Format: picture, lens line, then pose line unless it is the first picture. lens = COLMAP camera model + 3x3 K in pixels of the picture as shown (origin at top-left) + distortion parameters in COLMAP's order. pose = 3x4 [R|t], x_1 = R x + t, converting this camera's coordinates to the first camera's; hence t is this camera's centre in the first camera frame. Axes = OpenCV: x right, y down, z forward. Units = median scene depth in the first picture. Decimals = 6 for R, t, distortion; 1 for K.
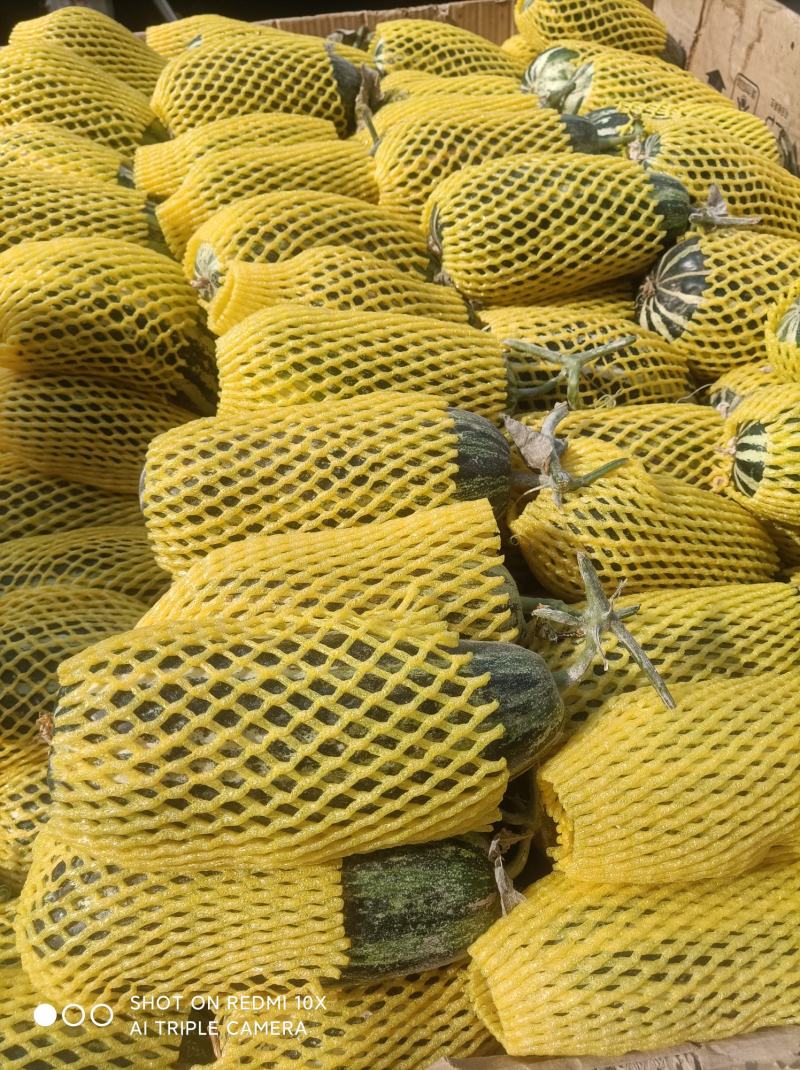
lens RADIAL K [[736.5, 0, 400.0], [0, 736.5, 535.0], [0, 0, 1]] dist [0.086136, -0.105061]
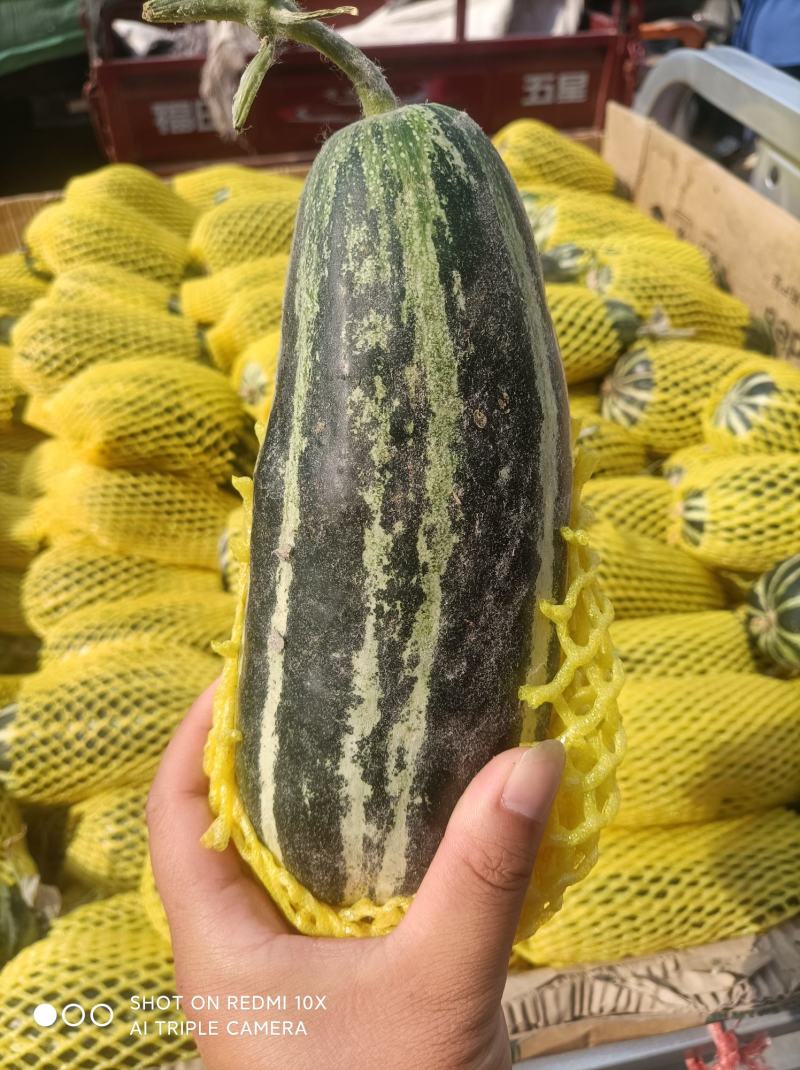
lens RADIAL K [[736.5, 0, 400.0], [0, 736.5, 535.0], [0, 0, 1]] dist [0.086136, -0.105061]
pose [[0.999376, -0.027399, 0.022301, -0.050533], [0.029830, 0.992657, -0.117228, 0.048957], [-0.018925, 0.117820, 0.992855, -0.198364]]
